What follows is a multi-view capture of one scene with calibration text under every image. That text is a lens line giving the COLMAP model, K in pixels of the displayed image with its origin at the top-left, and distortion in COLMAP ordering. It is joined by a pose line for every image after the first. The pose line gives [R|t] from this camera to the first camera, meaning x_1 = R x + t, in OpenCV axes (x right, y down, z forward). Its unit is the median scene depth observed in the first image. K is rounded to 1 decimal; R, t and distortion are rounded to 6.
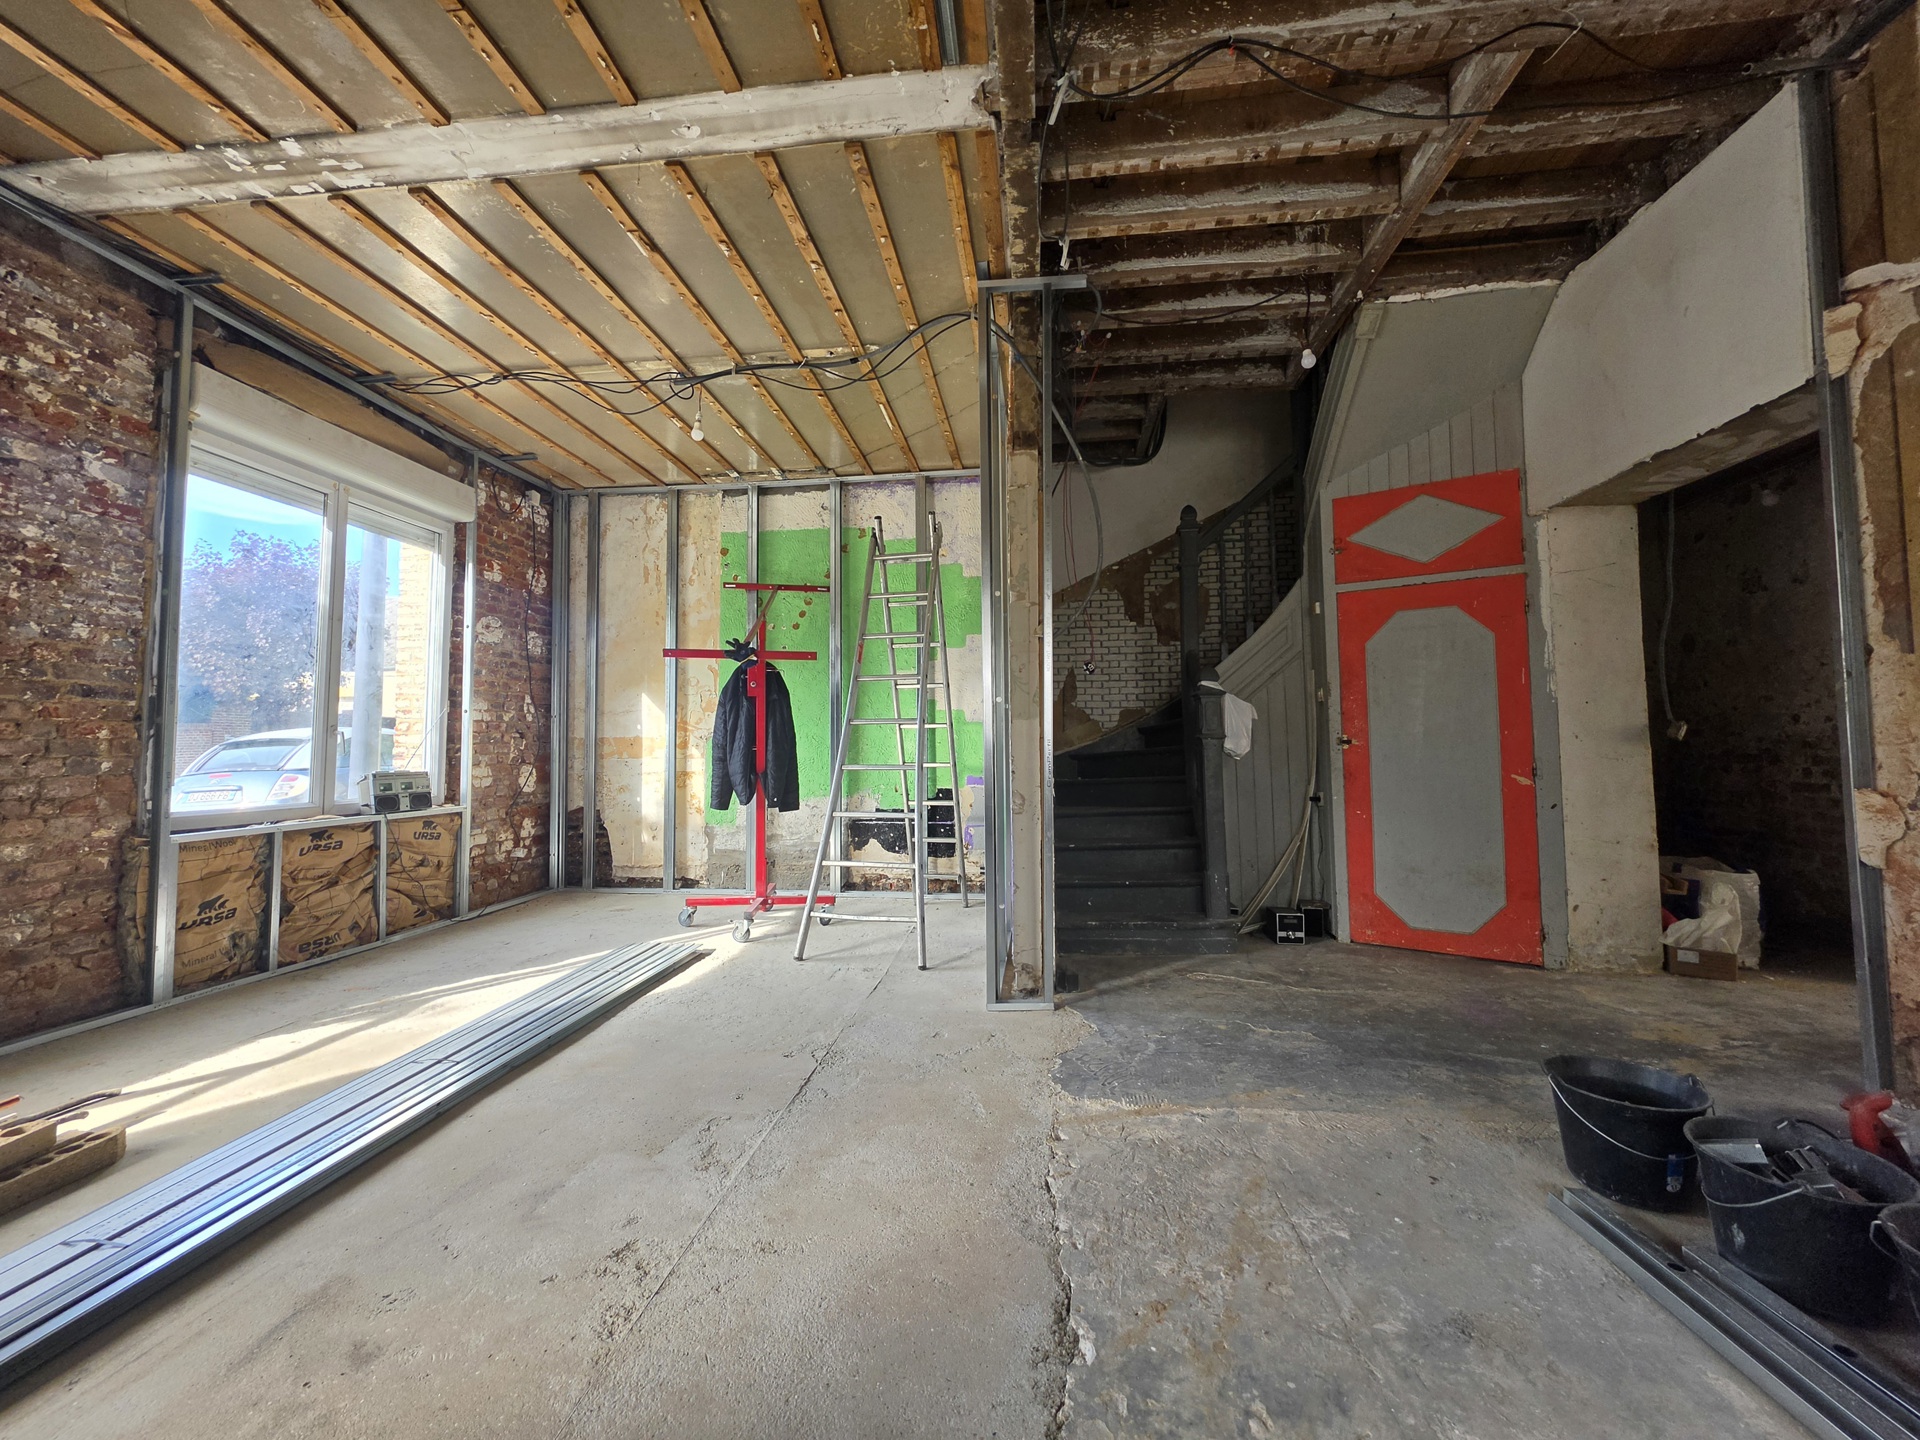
lens RADIAL K [[768.4, 0, 959.0], [0, 768.4, 706.1], [0, 0, 1]] dist [-0.002335, 0.001317]
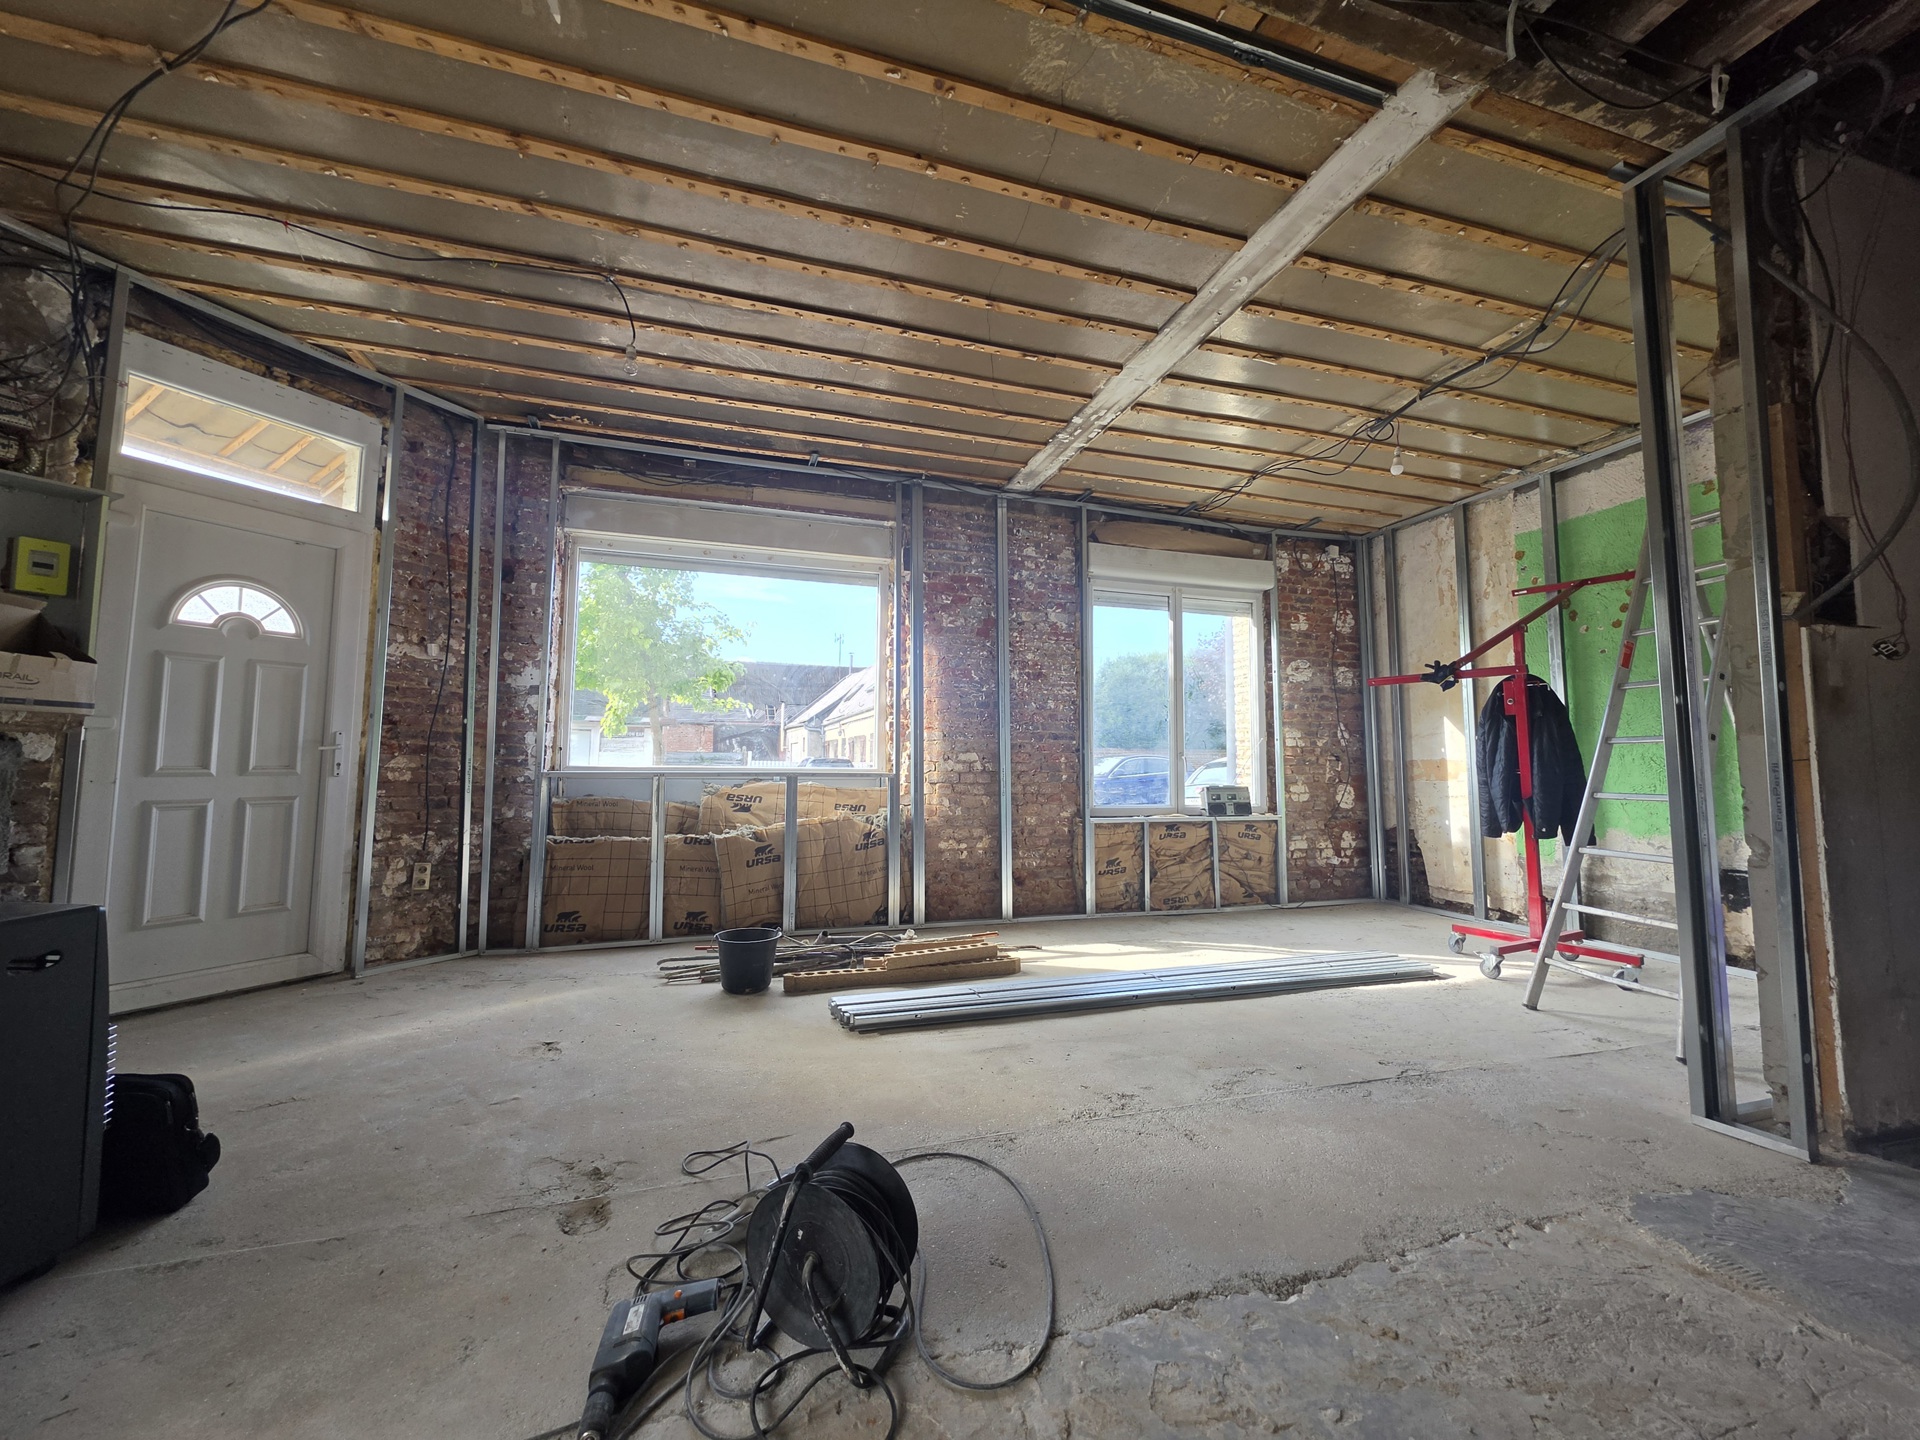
lens RADIAL K [[768.4, 0, 961.3], [0, 768.4, 706.8], [0, 0, 1]] dist [-0.002335, 0.001317]
pose [[0.398751, -0.066011, -0.914681, 0.400316], [0.041914, 0.997676, -0.053728, -0.000890], [0.916101, -0.016914, 0.400590, 0.040084]]
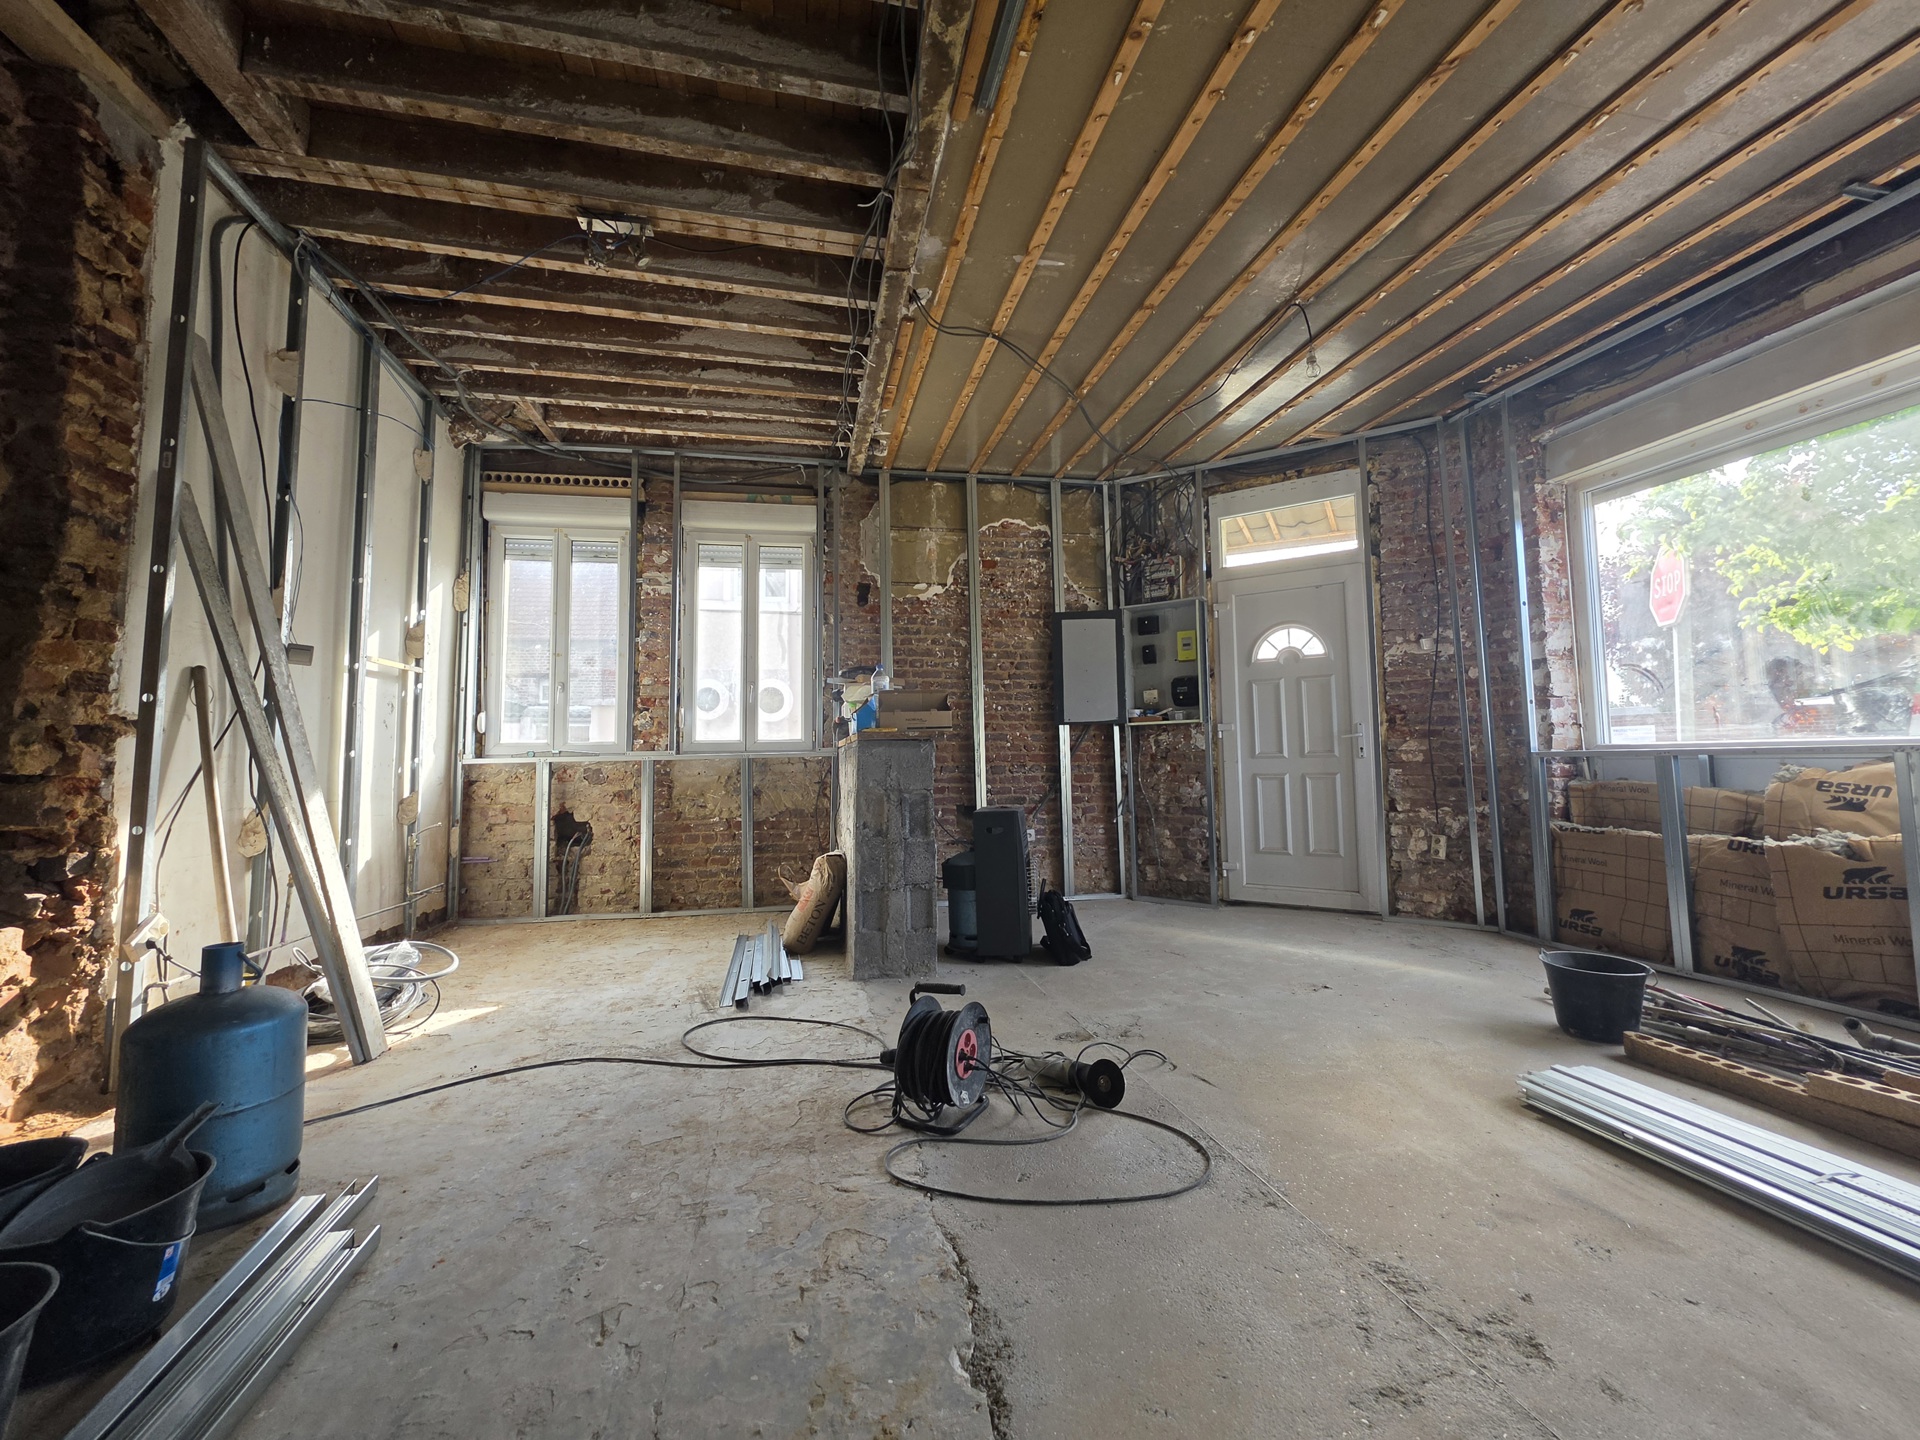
lens RADIAL K [[768.4, 0, 960.7], [0, 768.4, 707.4], [0, 0, 1]] dist [-0.002335, 0.001317]
pose [[-0.949800, -0.008076, -0.312755, 0.173616], [0.031230, 0.992226, -0.120464, 0.054832], [0.311296, -0.124184, -0.942164, 0.739283]]
